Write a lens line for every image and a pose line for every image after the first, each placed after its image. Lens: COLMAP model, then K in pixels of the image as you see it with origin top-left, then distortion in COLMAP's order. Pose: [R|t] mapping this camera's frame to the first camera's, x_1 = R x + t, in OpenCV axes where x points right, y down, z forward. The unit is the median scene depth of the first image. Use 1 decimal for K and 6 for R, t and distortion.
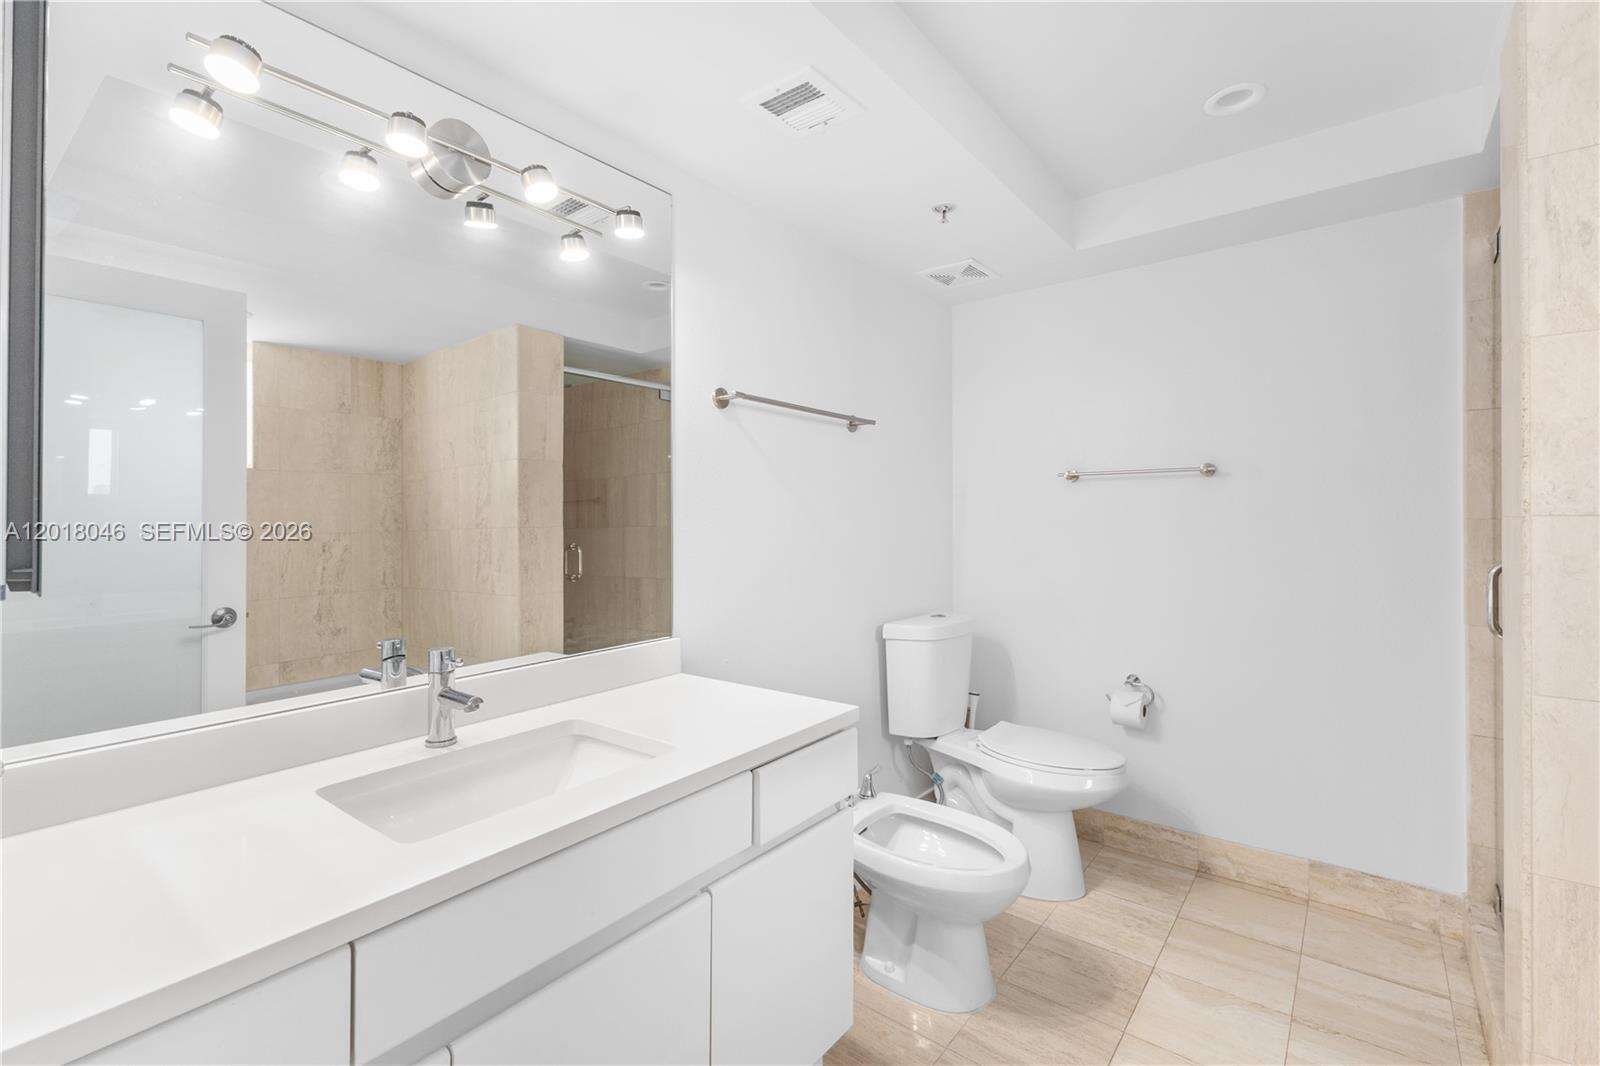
lens RADIAL K [[704.7, 0, 793.0], [0, 704.7, 509.1], [0, 0, 1]] dist [0.004206, -0.000736]
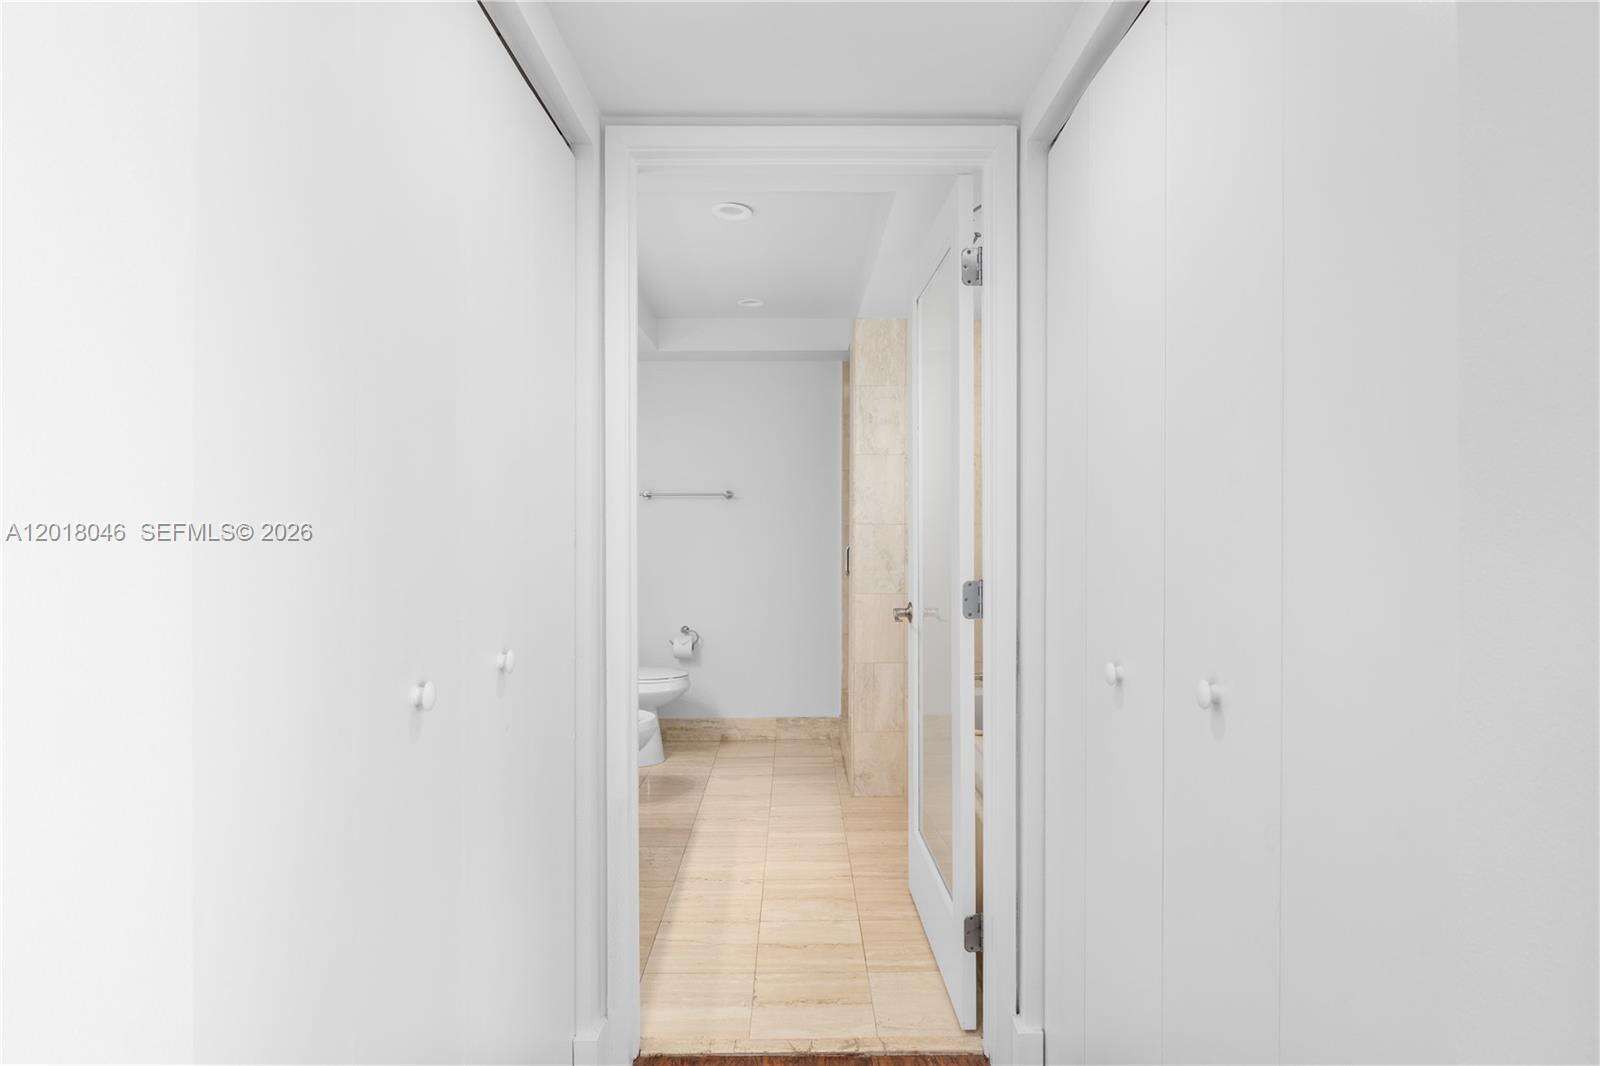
lens RADIAL K [[920.7, 0, 800.0], [0, 920.7, 529.3], [0, 0, 1]] dist [-0.000154, -0.000002]
pose [[0.773062, -0.002581, 0.634325, -0.650098], [-0.010691, 0.999797, 0.017097, -0.014712], [-0.634240, -0.019999, 0.772877, -0.769738]]
